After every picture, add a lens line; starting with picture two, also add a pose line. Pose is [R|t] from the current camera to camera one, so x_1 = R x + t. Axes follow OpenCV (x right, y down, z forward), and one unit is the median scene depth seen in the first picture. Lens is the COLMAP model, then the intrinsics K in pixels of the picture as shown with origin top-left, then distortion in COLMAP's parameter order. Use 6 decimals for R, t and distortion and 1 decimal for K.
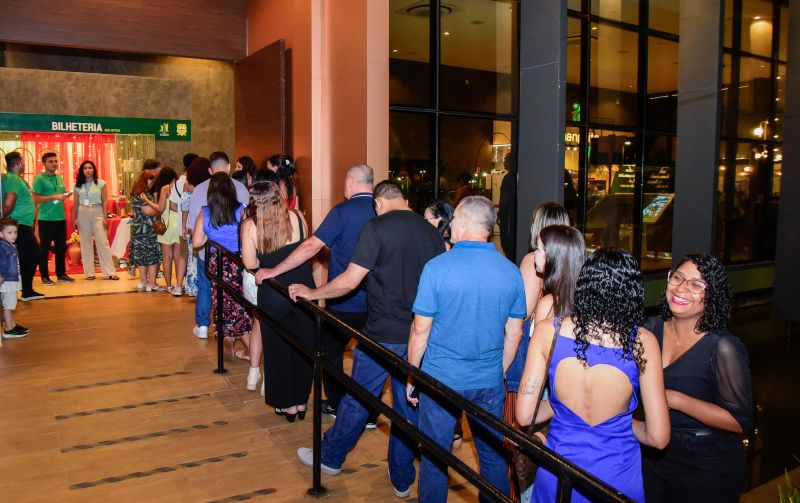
lens RADIAL K [[659.5, 0, 396.4], [0, 659.5, 249.0], [0, 0, 1]] dist [-0.077453, -0.001219]
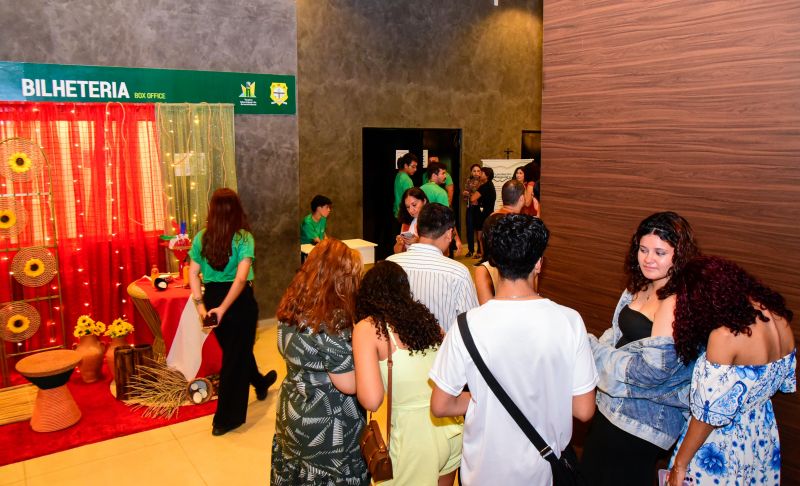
lens RADIAL K [[610.4, 0, 430.1], [0, 610.4, 230.4], [0, 0, 1]] dist [-0.052514, 0.001125]
pose [[0.996407, -0.015315, 0.083296, -0.263086], [0.010151, 0.998021, 0.062064, -0.105916], [-0.084082, -0.060995, 0.994590, 0.512187]]
